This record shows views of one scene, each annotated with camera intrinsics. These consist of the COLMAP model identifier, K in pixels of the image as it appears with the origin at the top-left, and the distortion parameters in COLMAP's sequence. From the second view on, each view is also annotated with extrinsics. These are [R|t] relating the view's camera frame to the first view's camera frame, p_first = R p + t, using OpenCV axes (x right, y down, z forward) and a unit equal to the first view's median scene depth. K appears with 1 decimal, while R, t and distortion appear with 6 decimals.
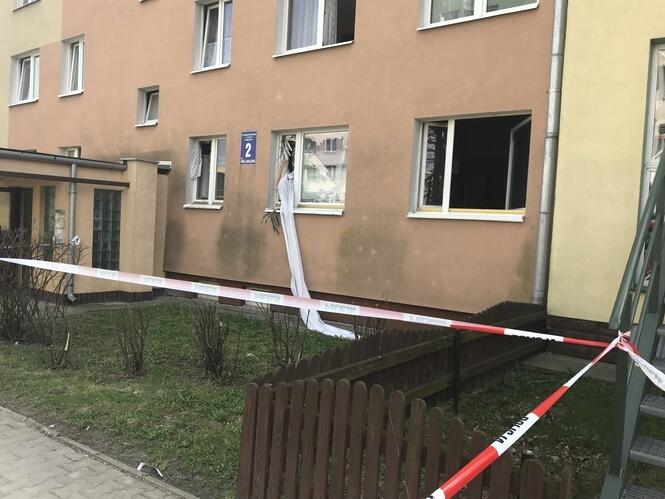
lens RADIAL K [[544.8, 0, 332.5], [0, 544.8, 249.5], [0, 0, 1]] dist [0.010098, -0.002268]
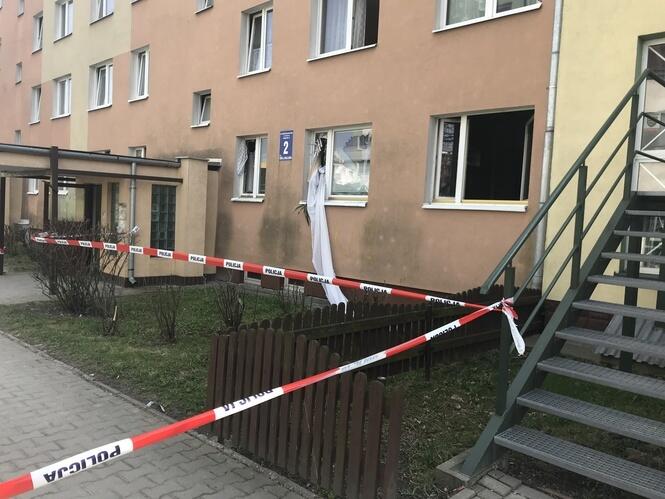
lens RADIAL K [[544.8, 0, 332.5], [0, 544.8, 249.5], [0, 0, 1]] dist [0.010098, -0.002268]
pose [[0.991311, 0.005387, -0.131425, 0.088199], [-0.003780, 0.999915, 0.012478, 0.008068], [0.131481, -0.011873, 0.991248, -0.074130]]
